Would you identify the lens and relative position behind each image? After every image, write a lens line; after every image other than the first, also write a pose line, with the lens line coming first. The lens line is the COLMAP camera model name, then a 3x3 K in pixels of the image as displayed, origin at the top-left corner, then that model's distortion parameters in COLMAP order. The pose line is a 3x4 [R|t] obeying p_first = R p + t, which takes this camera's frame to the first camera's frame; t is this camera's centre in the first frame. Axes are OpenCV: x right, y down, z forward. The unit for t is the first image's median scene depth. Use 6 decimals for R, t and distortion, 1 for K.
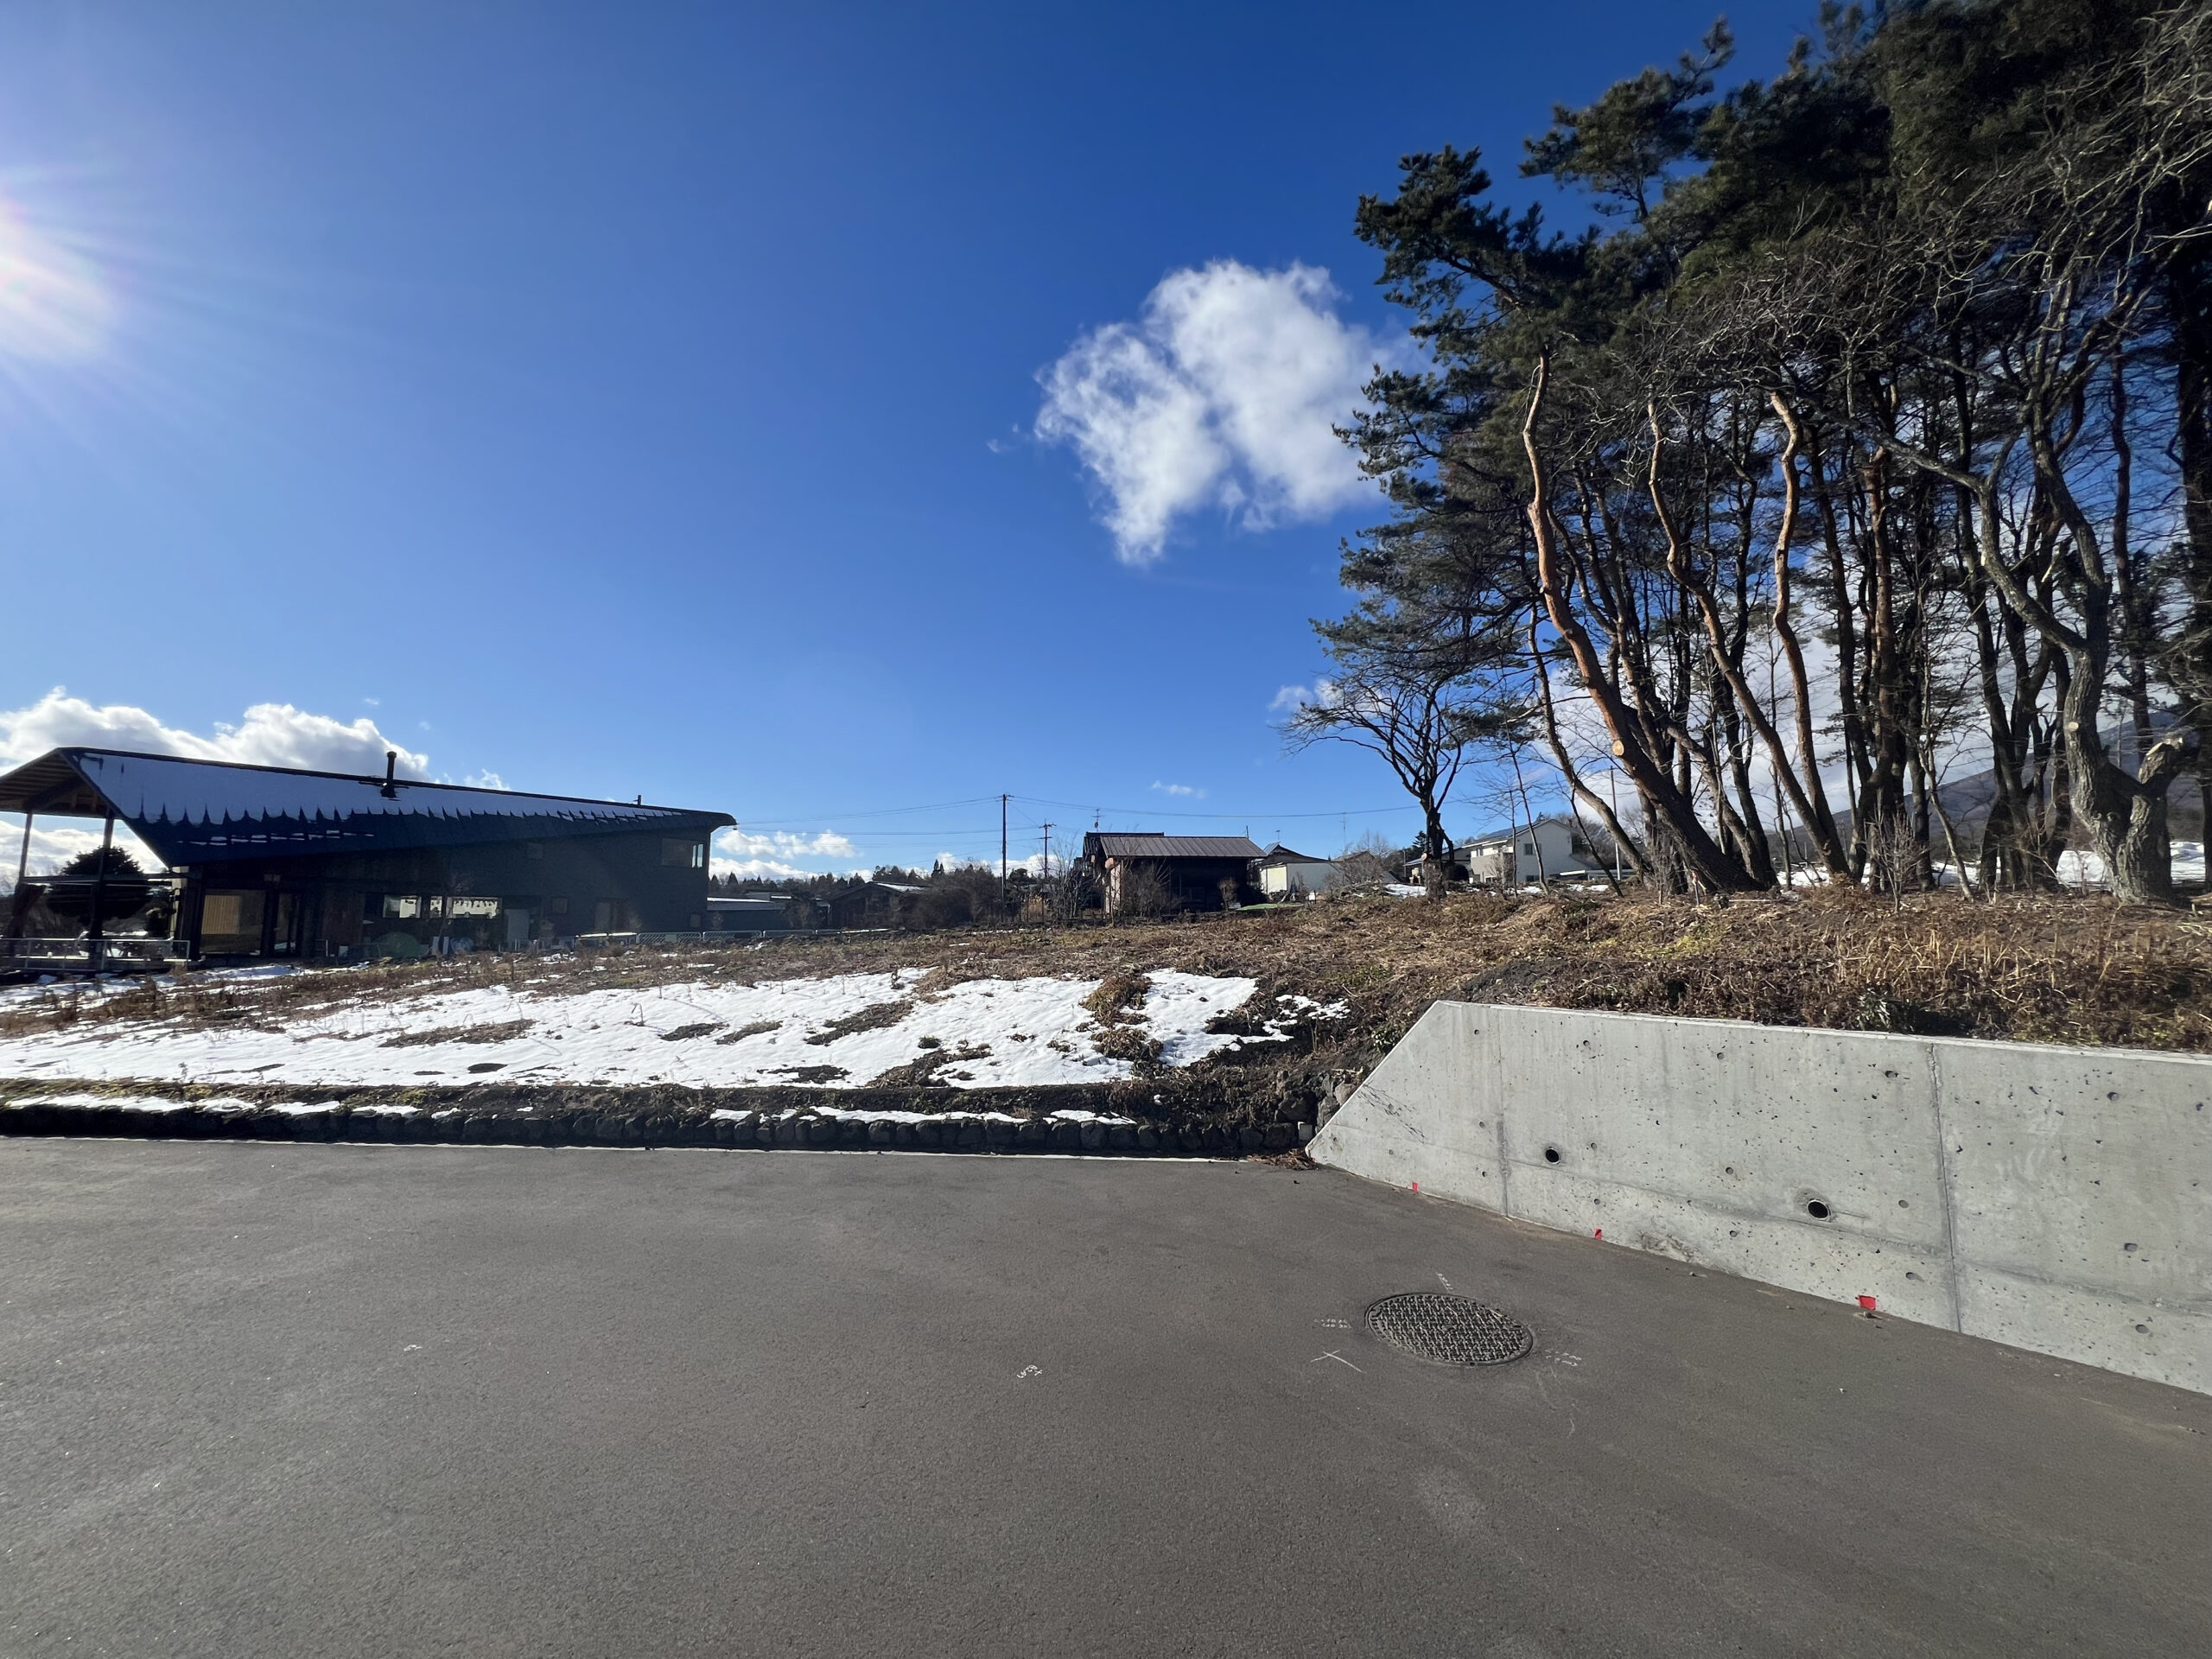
lens RADIAL K [[891.7, 0, 1095.9], [0, 891.7, 842.0], [0, 0, 1]] dist [-0.000658, -0.000220]
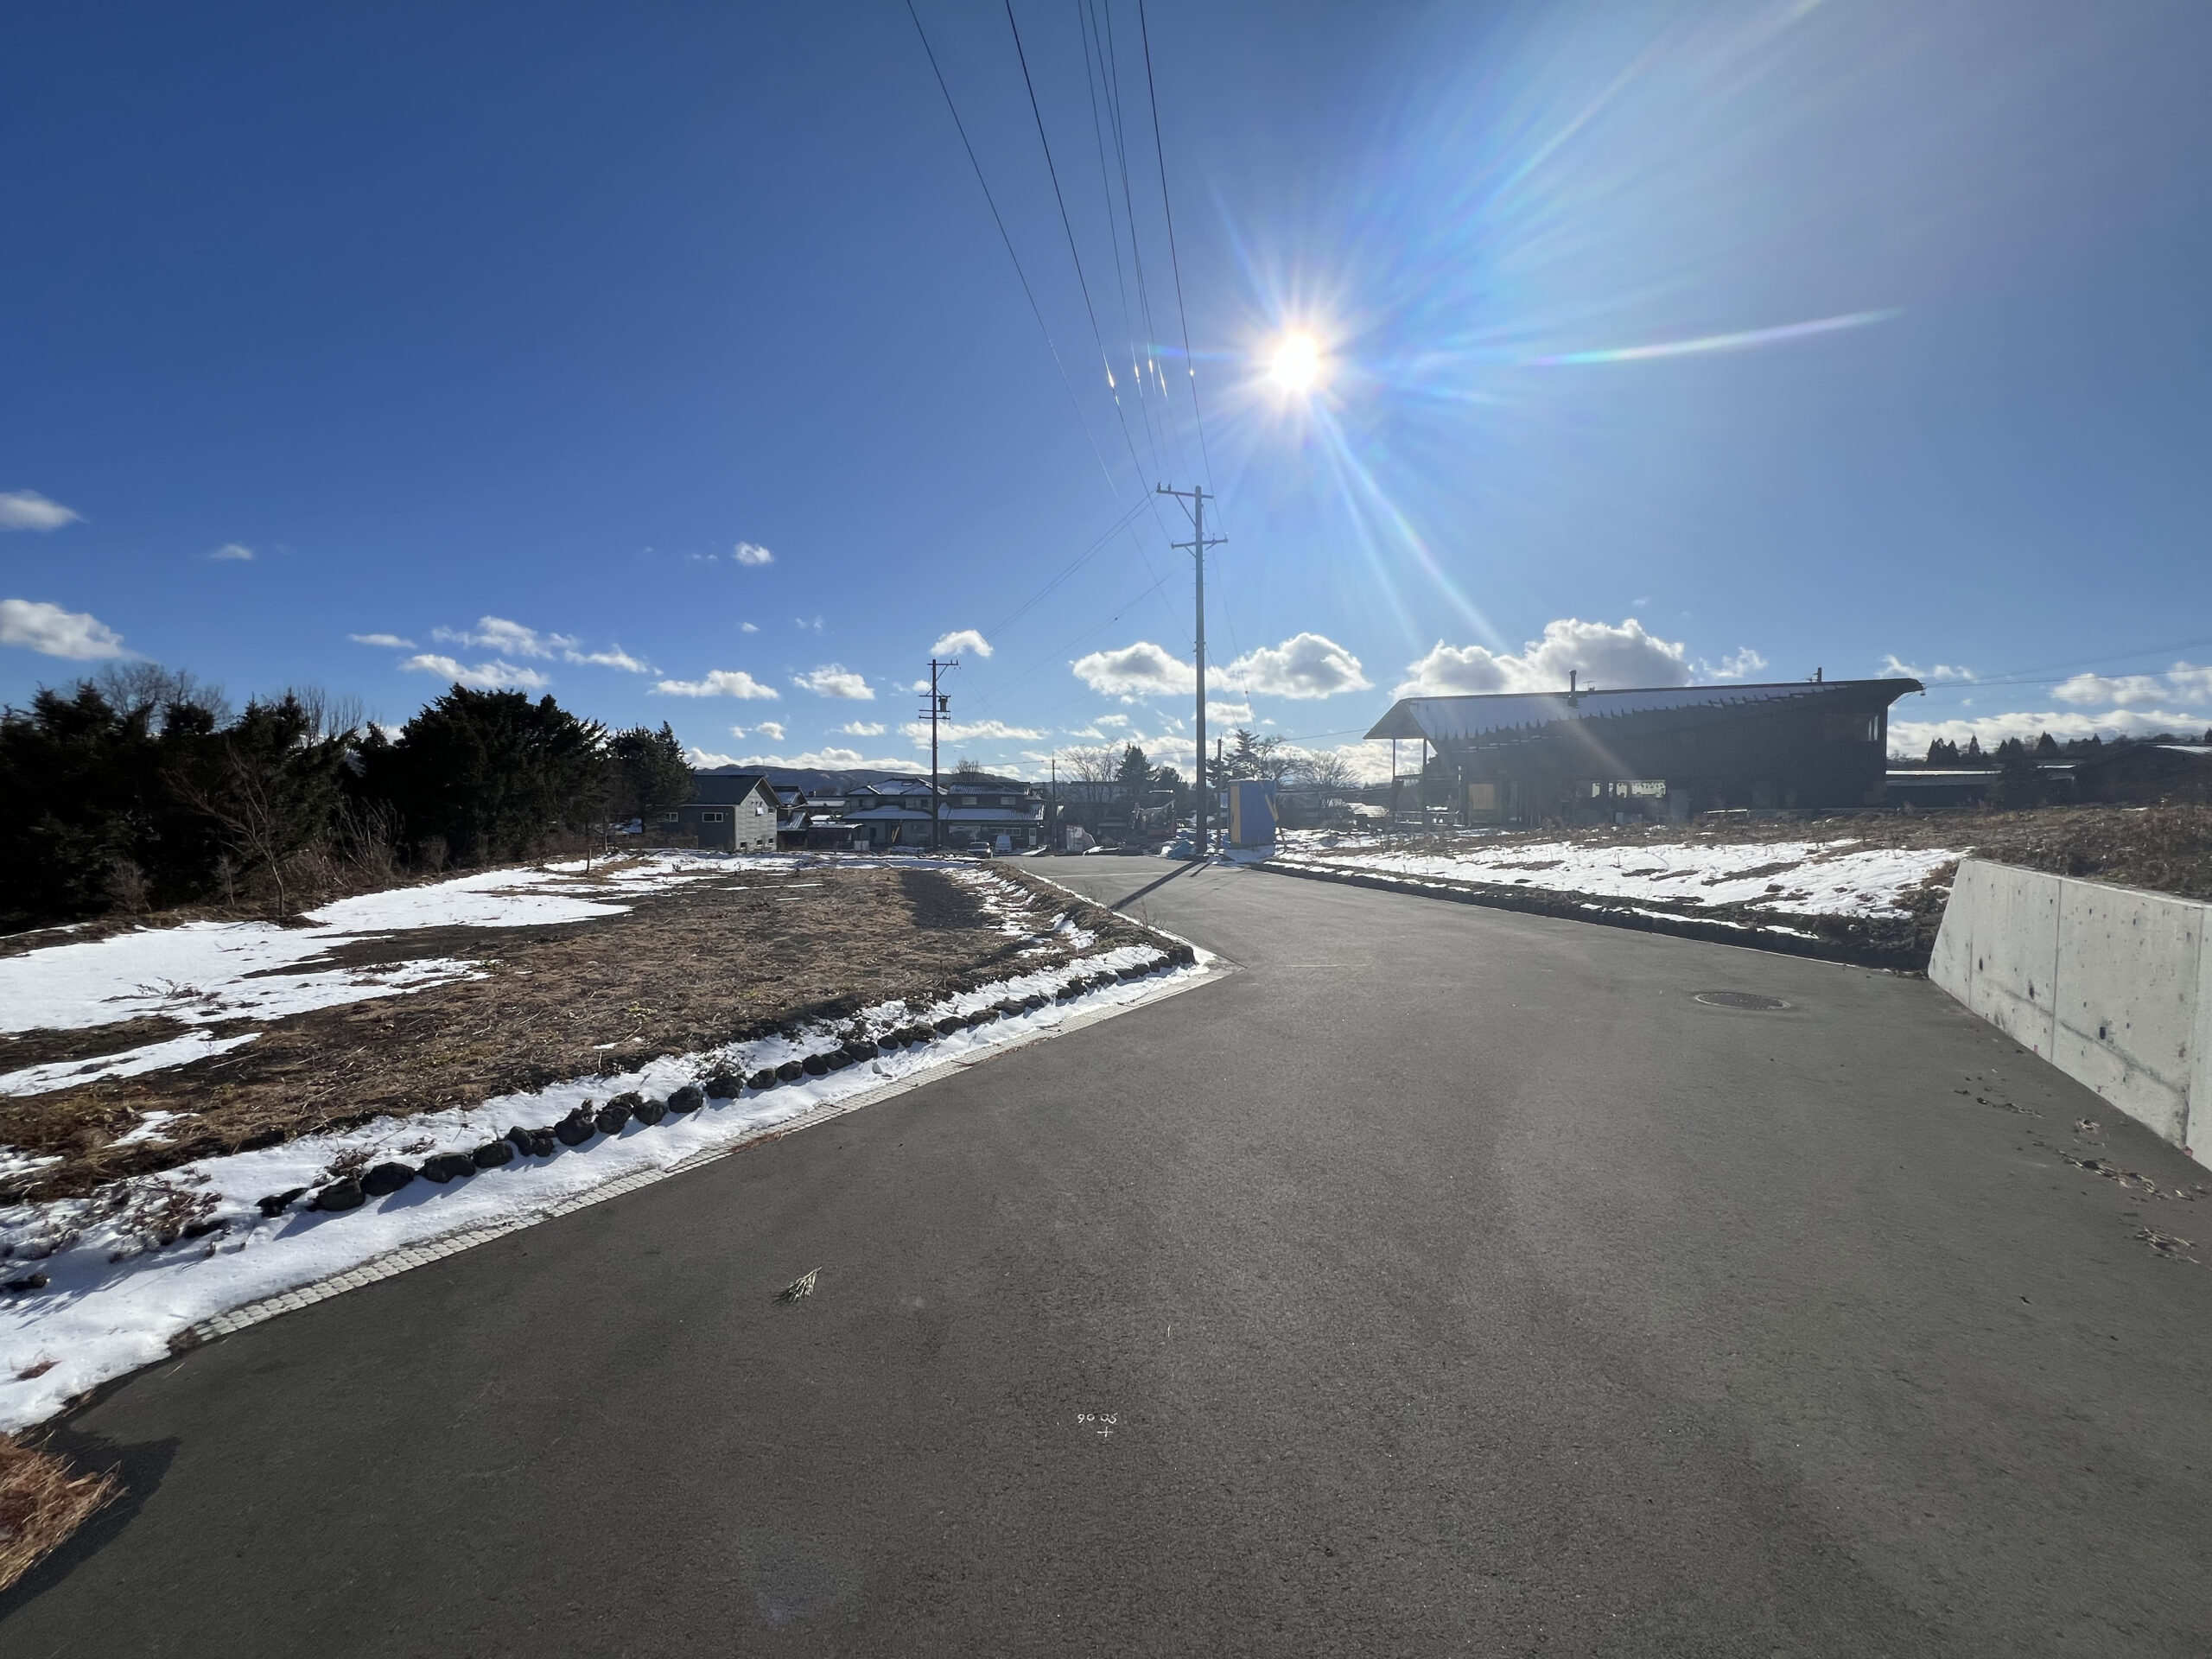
lens RADIAL K [[891.7, 0, 1103.2], [0, 891.7, 830.9], [0, 0, 1]] dist [-0.000658, -0.000220]
pose [[0.335474, 0.027105, -0.941659, 0.214774], [0.089129, 0.994189, 0.060370, -0.008879], [0.937824, -0.104181, 0.331109, -0.111493]]
